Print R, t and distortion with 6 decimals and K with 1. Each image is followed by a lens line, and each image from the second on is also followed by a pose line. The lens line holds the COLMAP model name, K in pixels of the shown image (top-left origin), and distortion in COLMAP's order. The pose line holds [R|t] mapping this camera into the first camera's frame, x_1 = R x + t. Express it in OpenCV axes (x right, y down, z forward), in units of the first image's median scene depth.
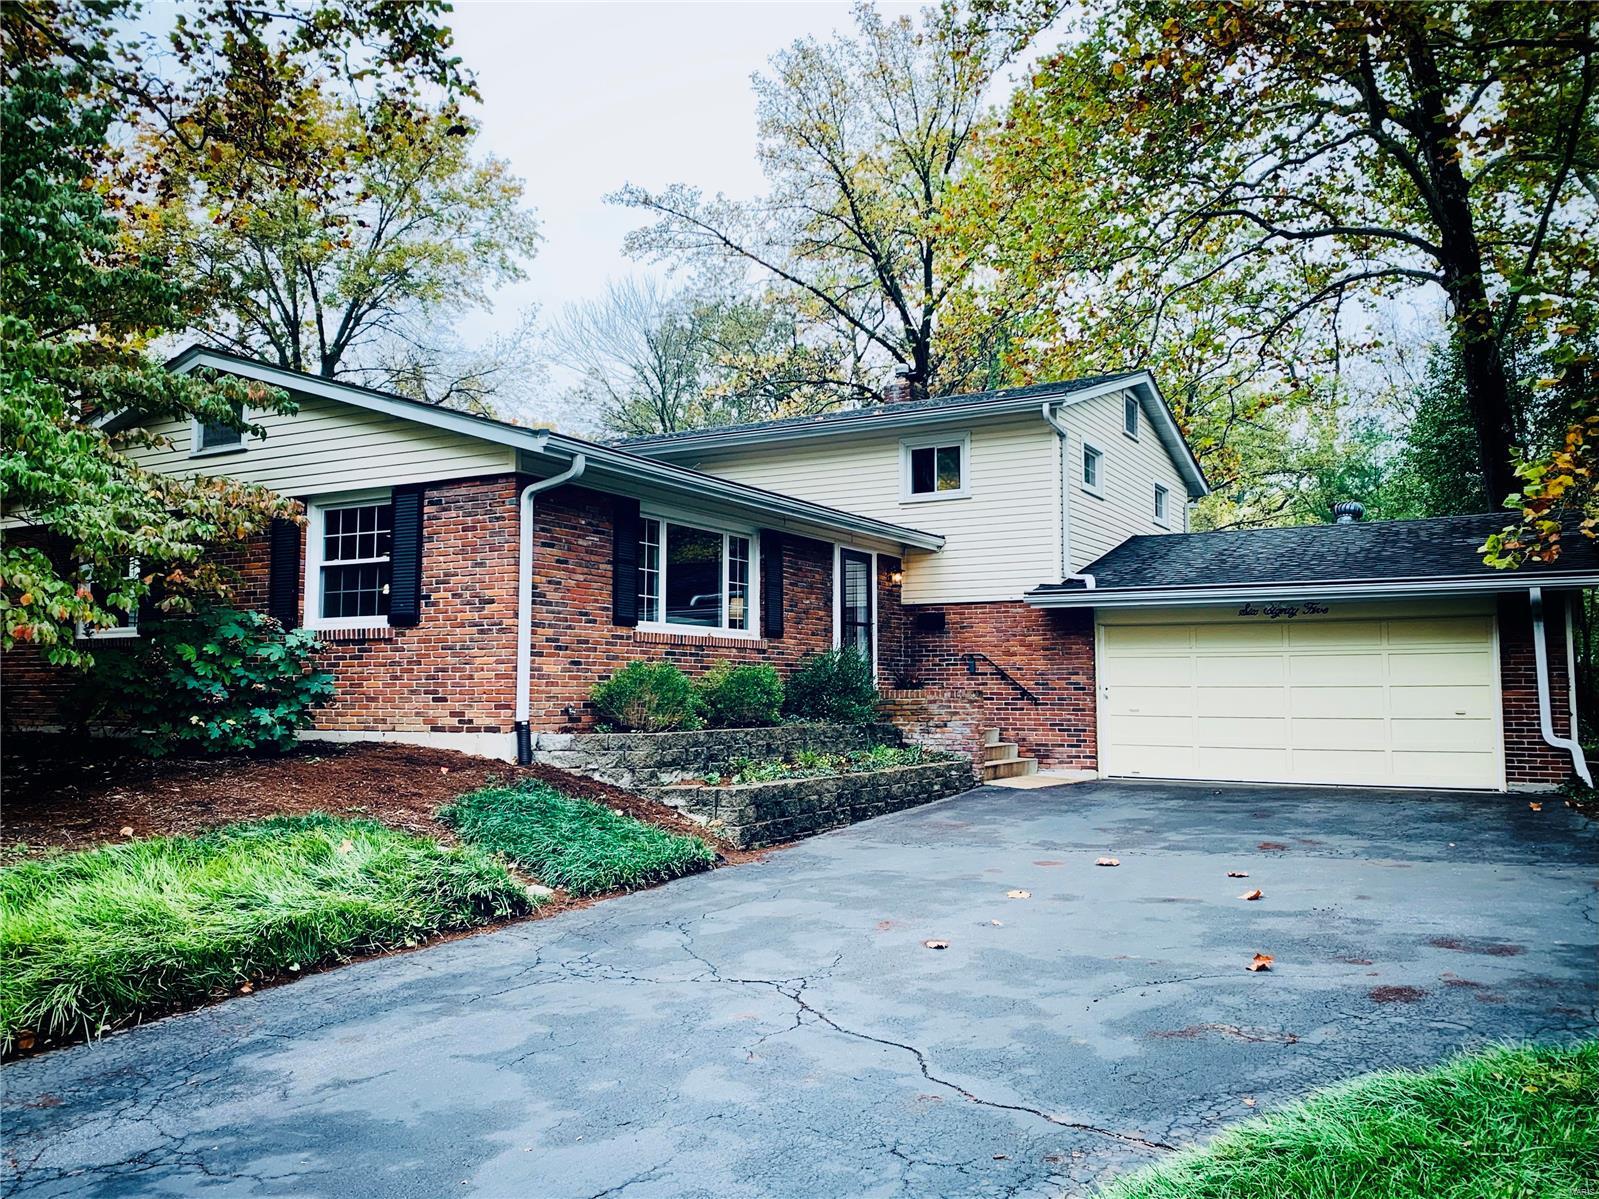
lens RADIAL K [[1235.8, 0, 823.0], [0, 1235.8, 577.1], [0, 0, 1]] dist [0.039597, -0.051173]
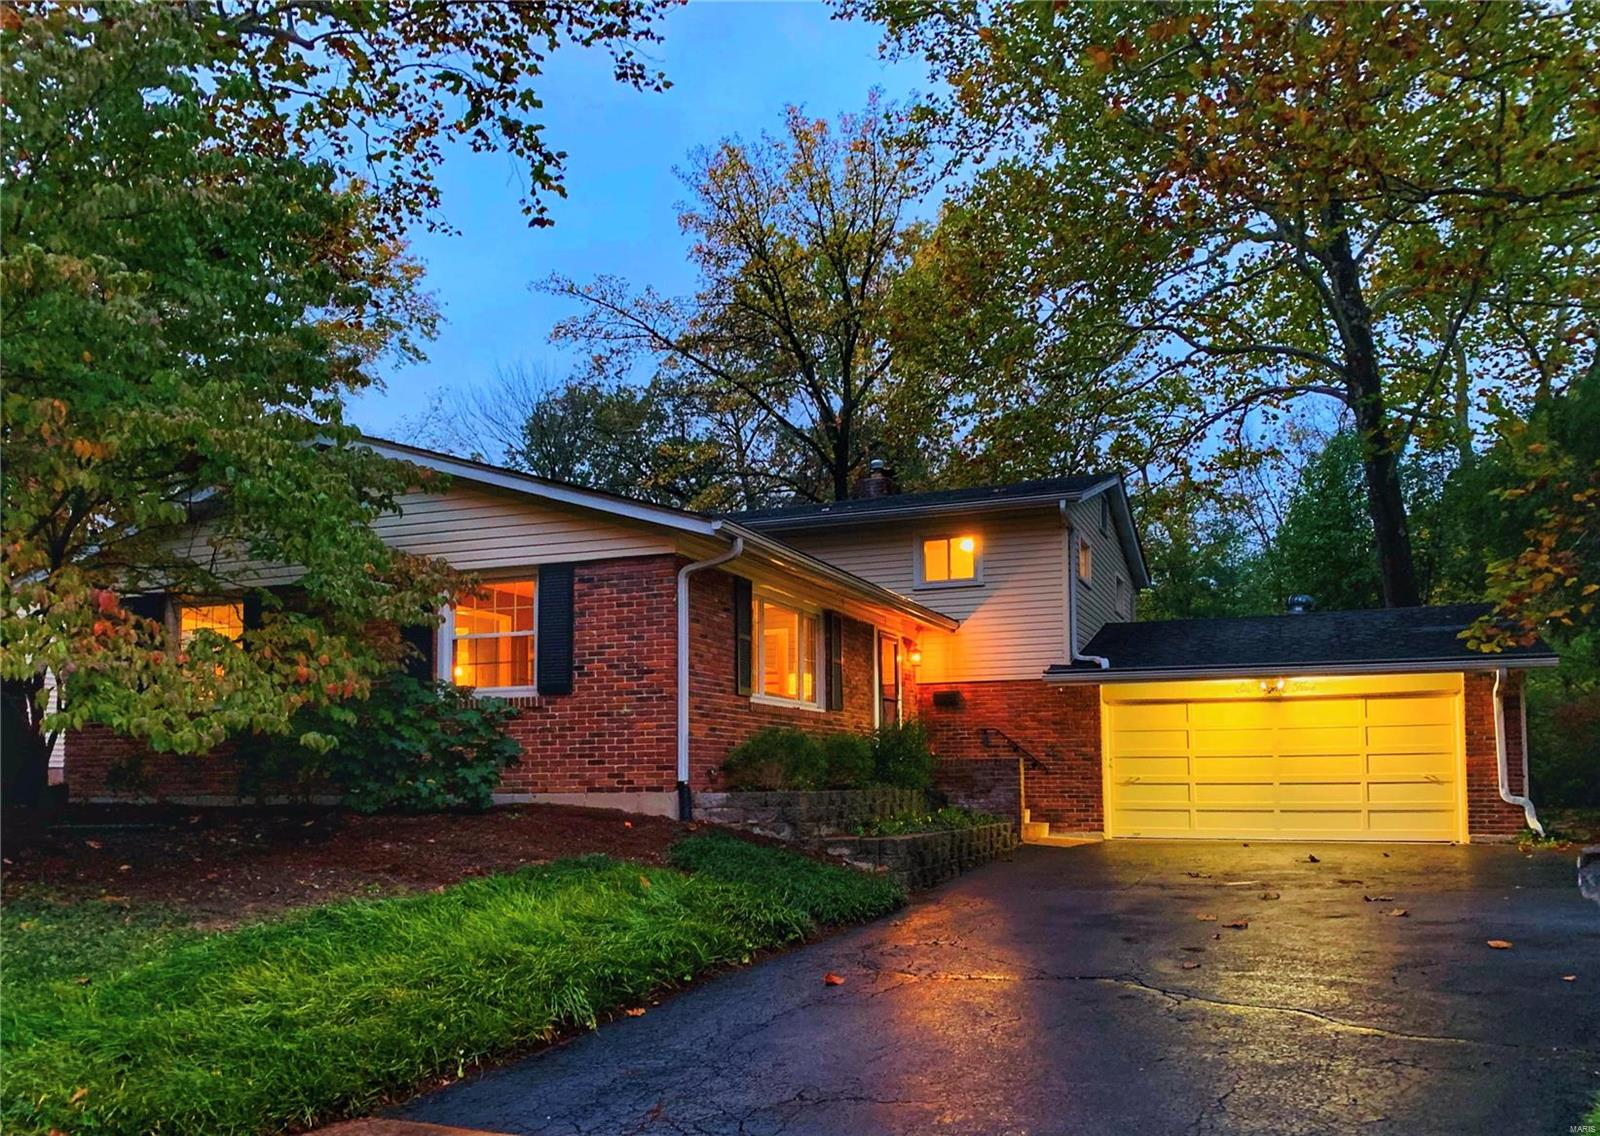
lens RADIAL K [[1201.6, 0, 817.7], [0, 1201.6, 711.0], [0, 0, 1]] dist [0.028480, -0.019189]
pose [[0.992466, 0.003136, 0.122481, -0.241337], [-0.007712, 0.999289, 0.036901, 0.013428], [-0.122278, -0.037567, 0.991785, -0.061646]]
